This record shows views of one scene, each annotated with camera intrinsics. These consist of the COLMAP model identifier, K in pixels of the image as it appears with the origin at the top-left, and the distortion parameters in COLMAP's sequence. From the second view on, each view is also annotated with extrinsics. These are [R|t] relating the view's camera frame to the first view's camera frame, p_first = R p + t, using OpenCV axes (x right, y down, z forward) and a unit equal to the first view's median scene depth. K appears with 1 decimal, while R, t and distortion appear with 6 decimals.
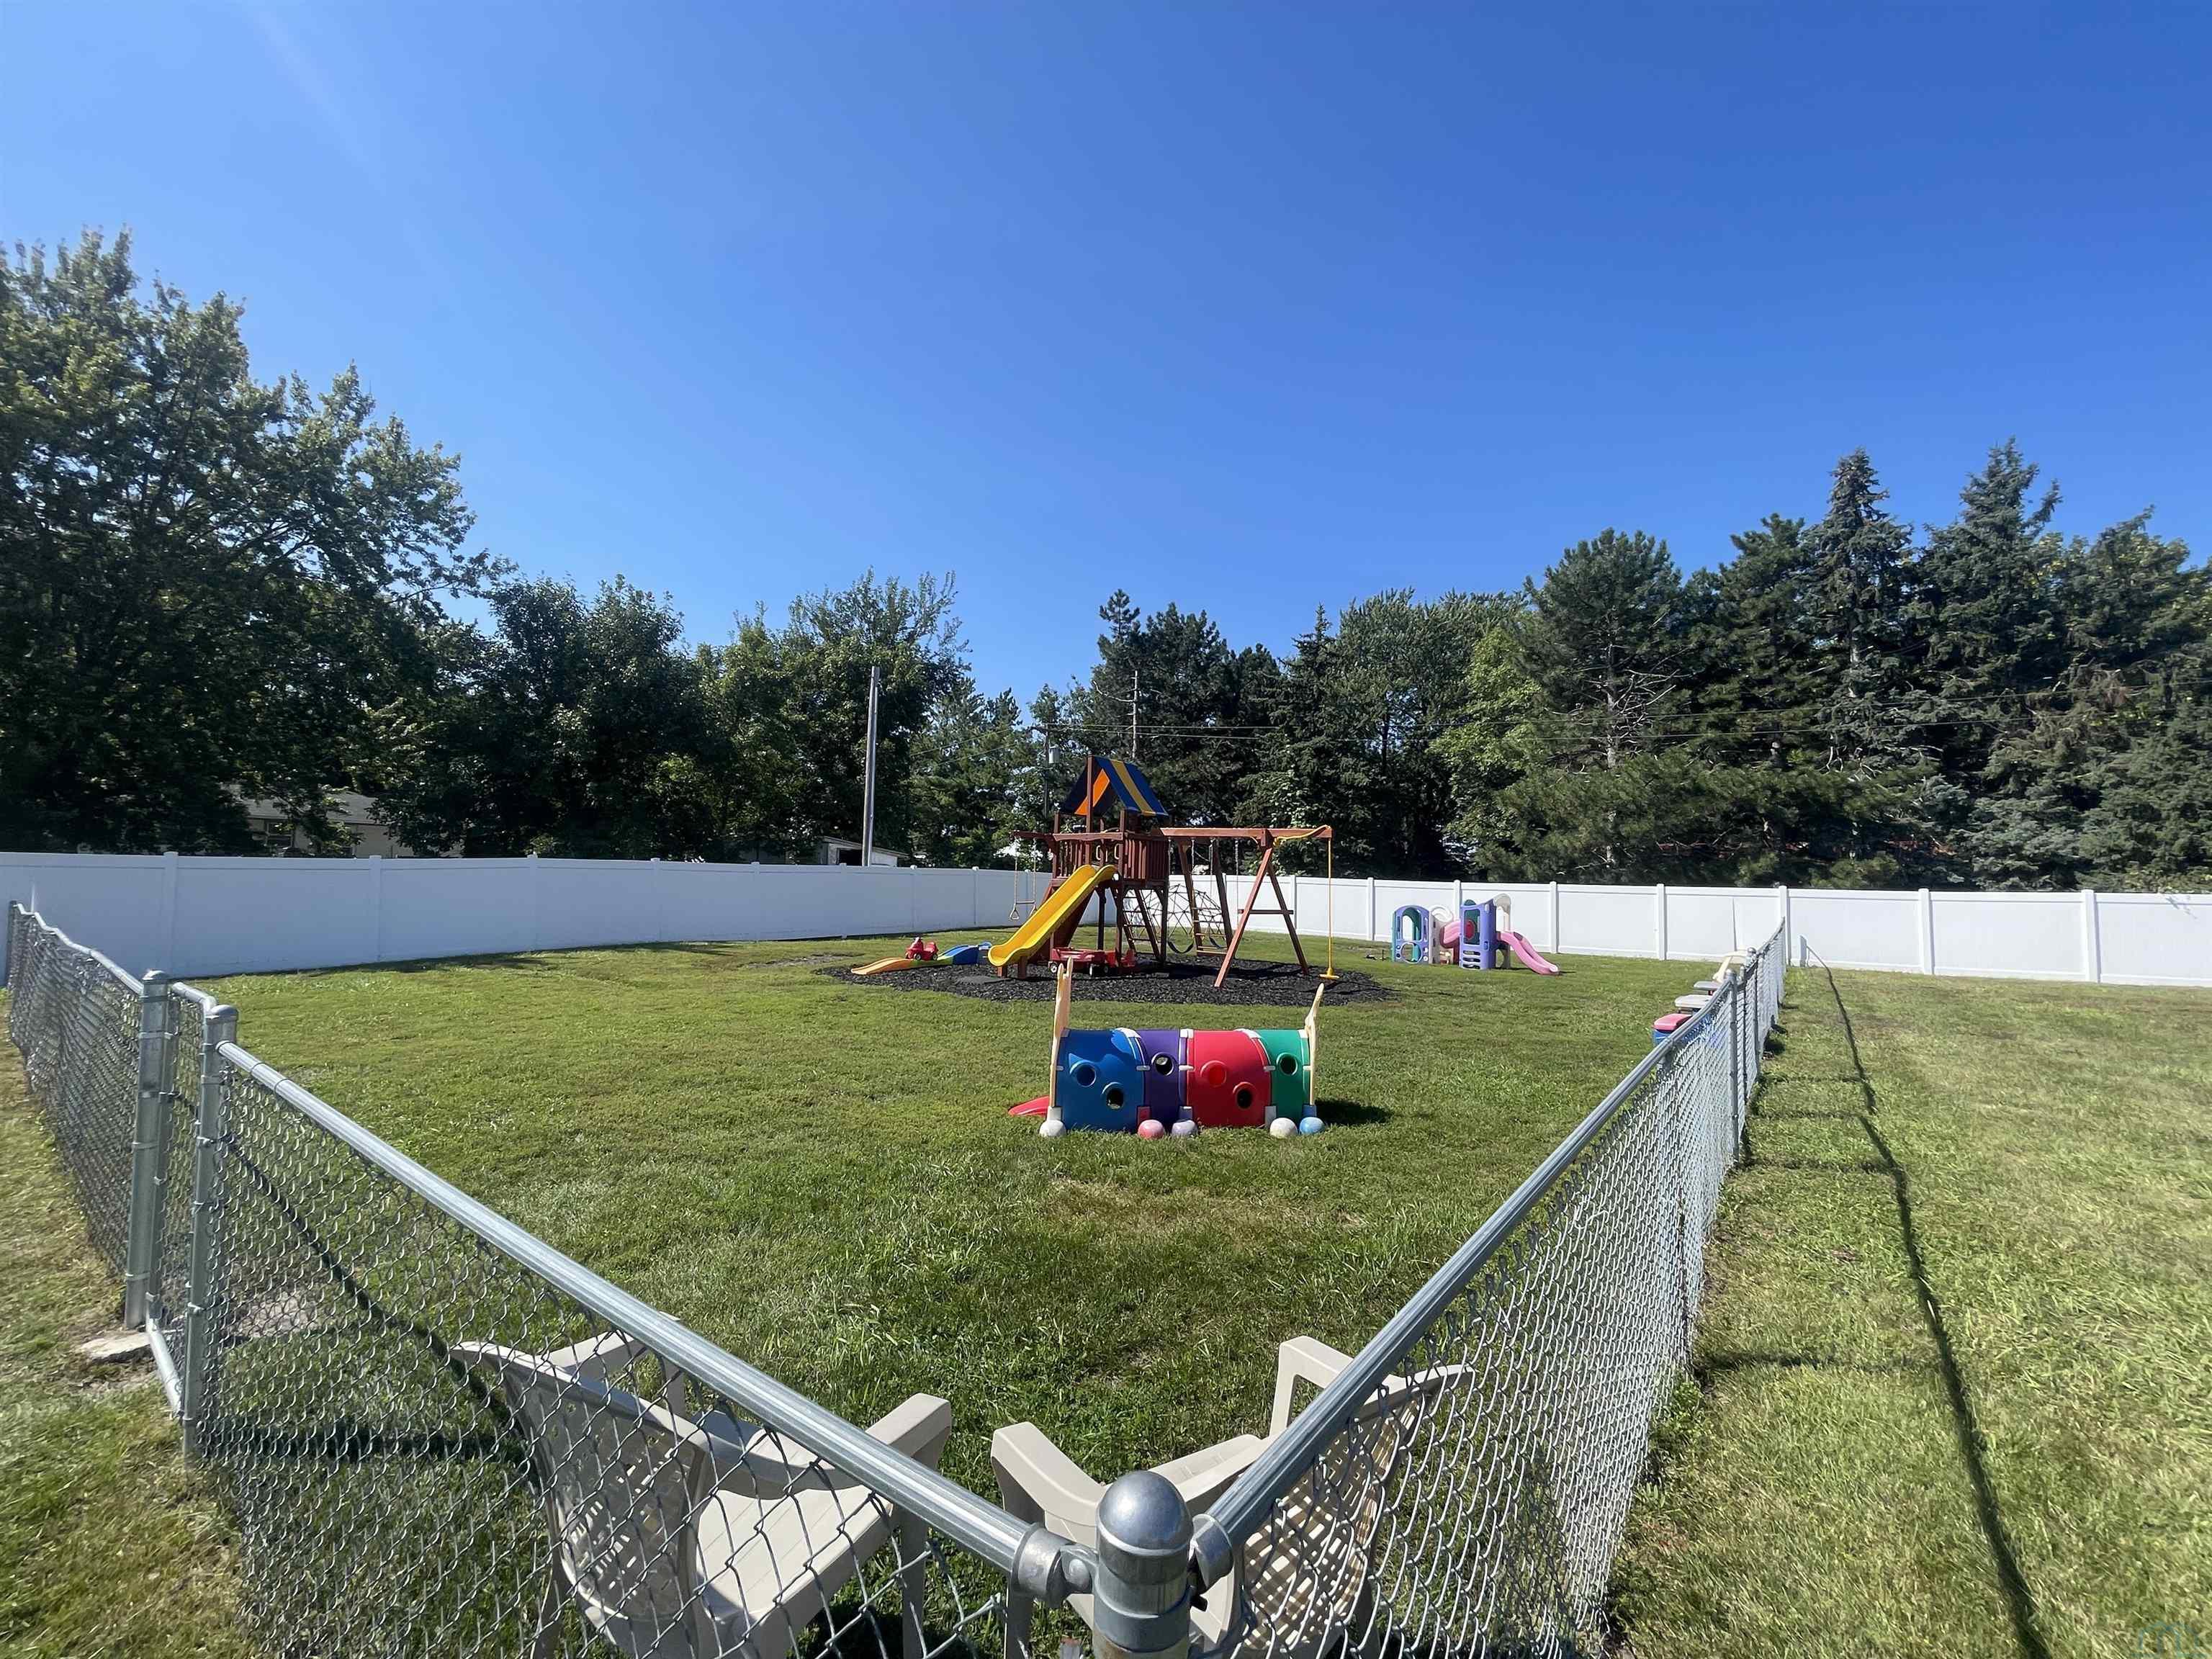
lens RADIAL K [[894.3, 0, 1106.0], [0, 894.3, 829.5], [0, 0, 1]] dist [-0.003035, 0.003451]
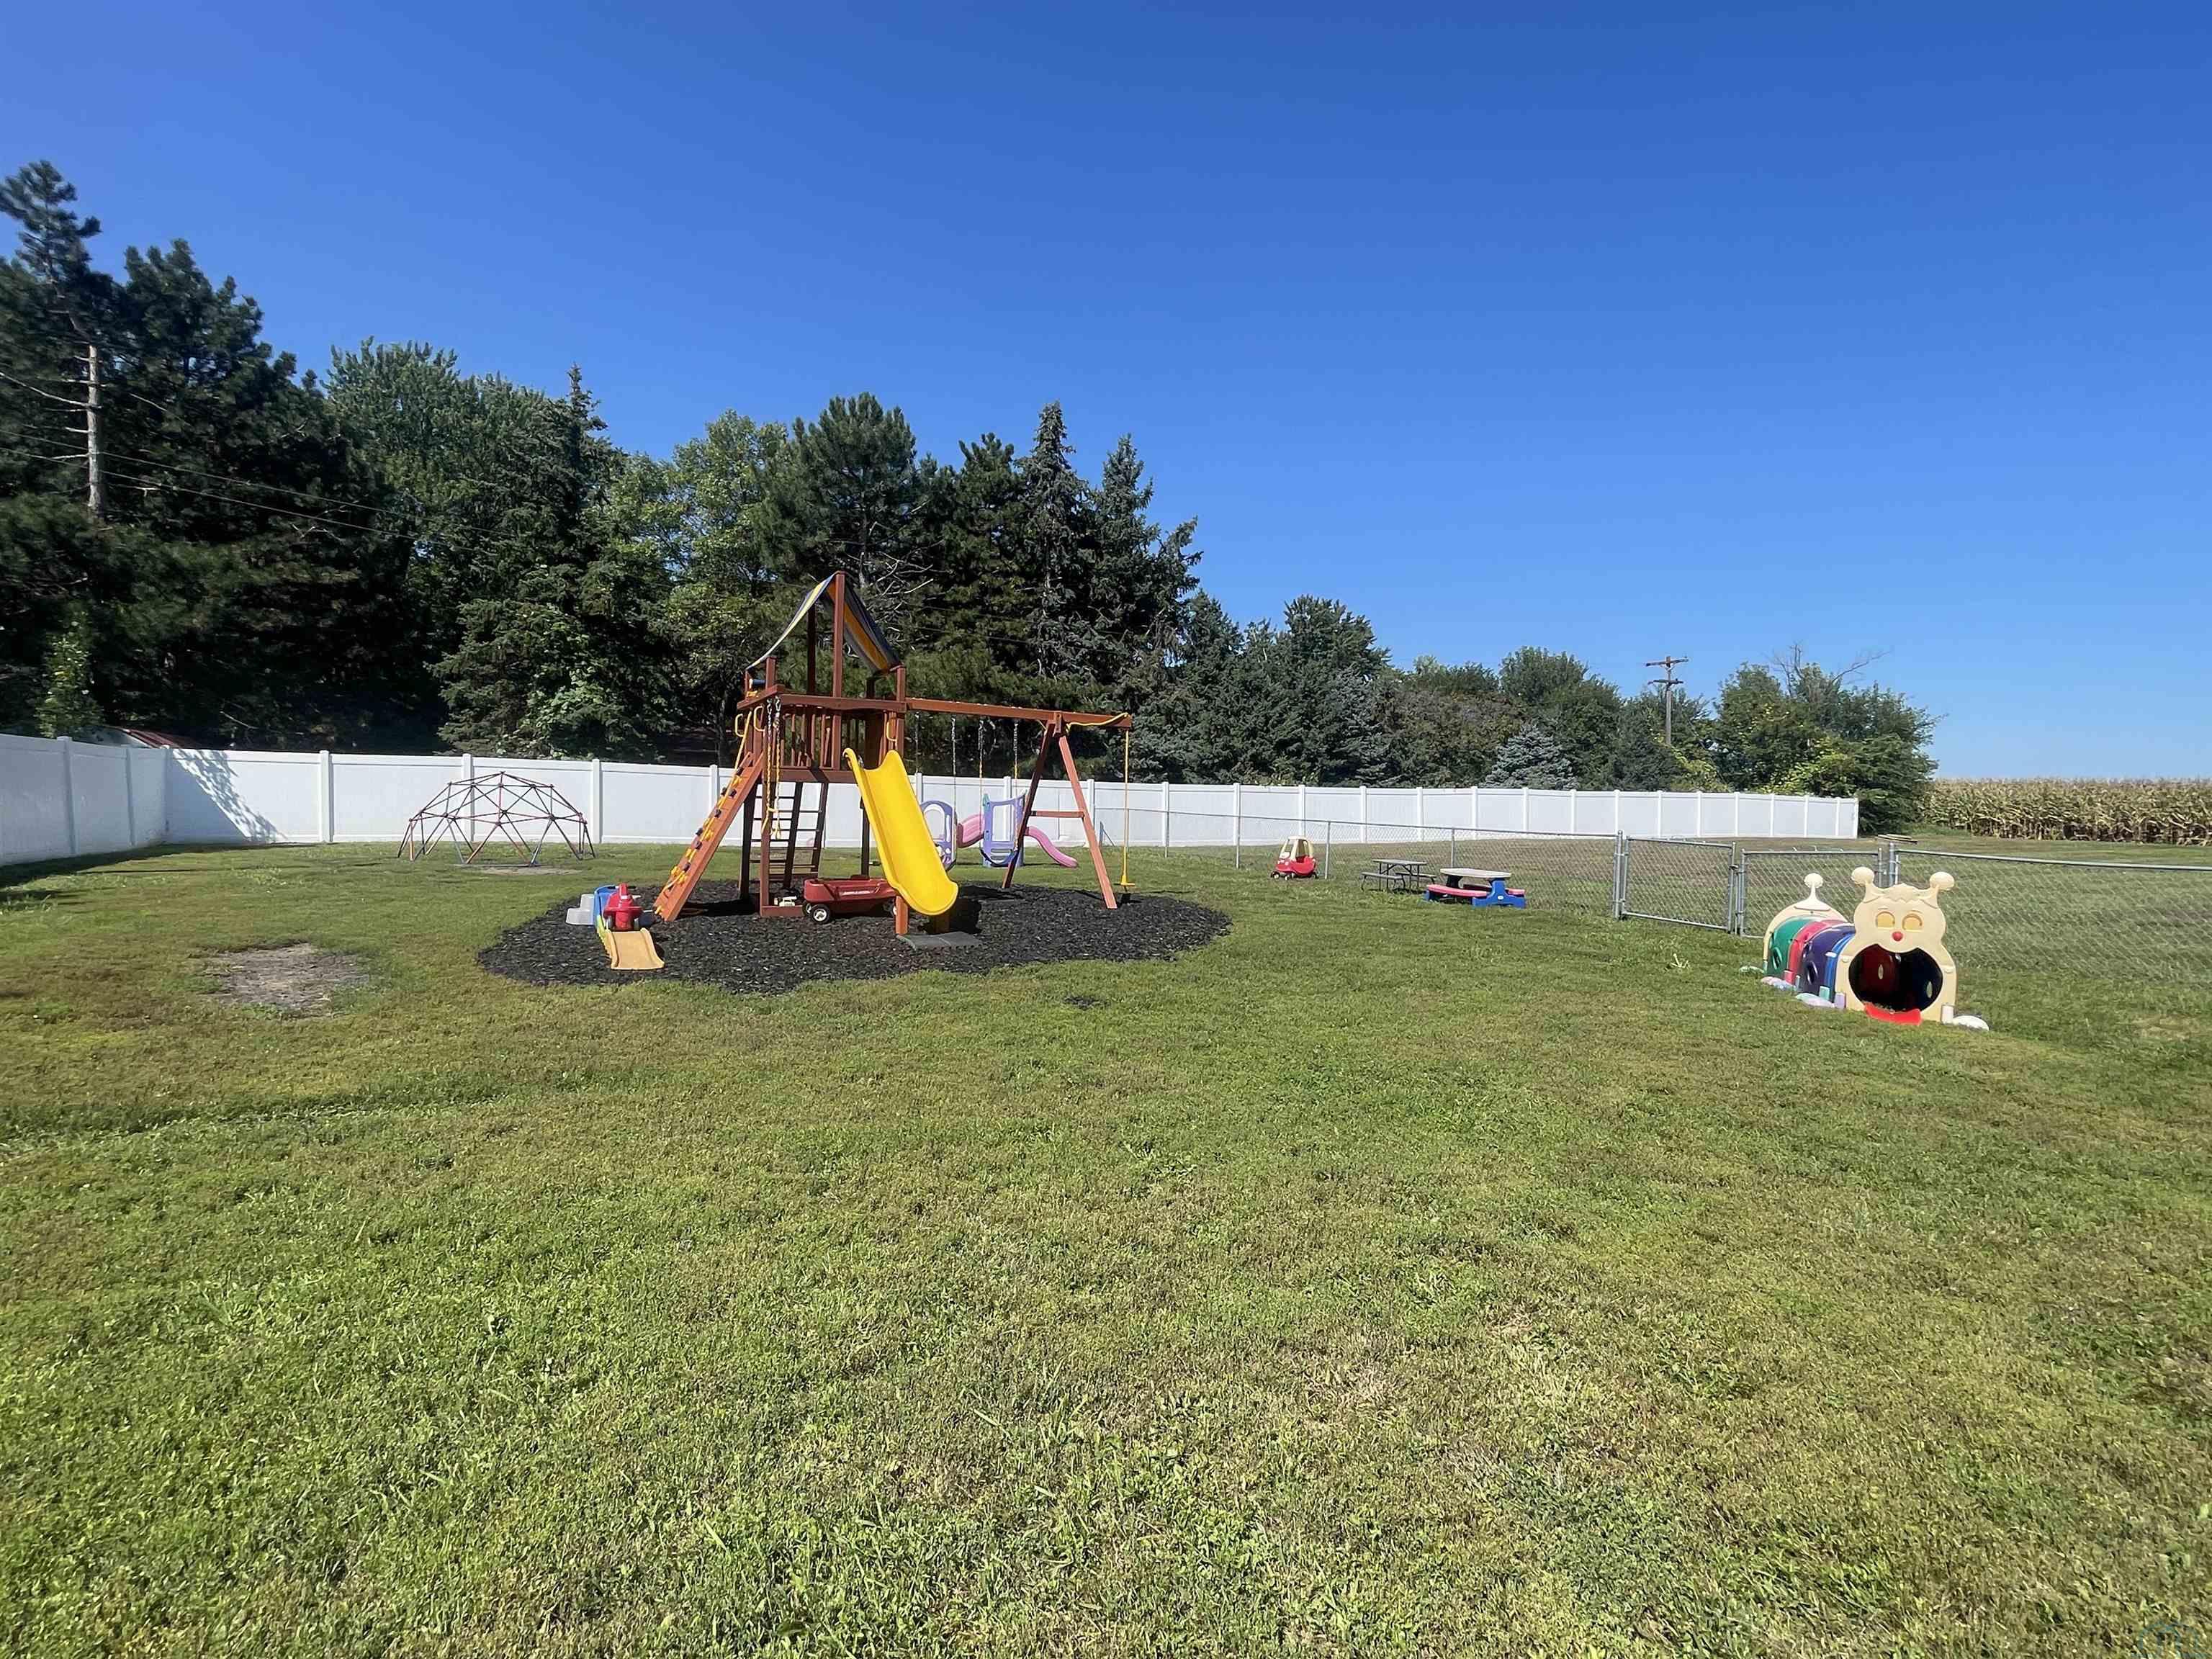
lens RADIAL K [[1022.9, 0, 1106.0], [0, 1022.9, 829.5], [0, 0, 1]] dist [-0.002098, -0.000484]
pose [[0.457902, -0.041740, 0.888022, -0.342526], [-0.066810, 0.994457, 0.081192, 0.014318], [-0.886489, -0.096507, 0.452575, 0.302579]]
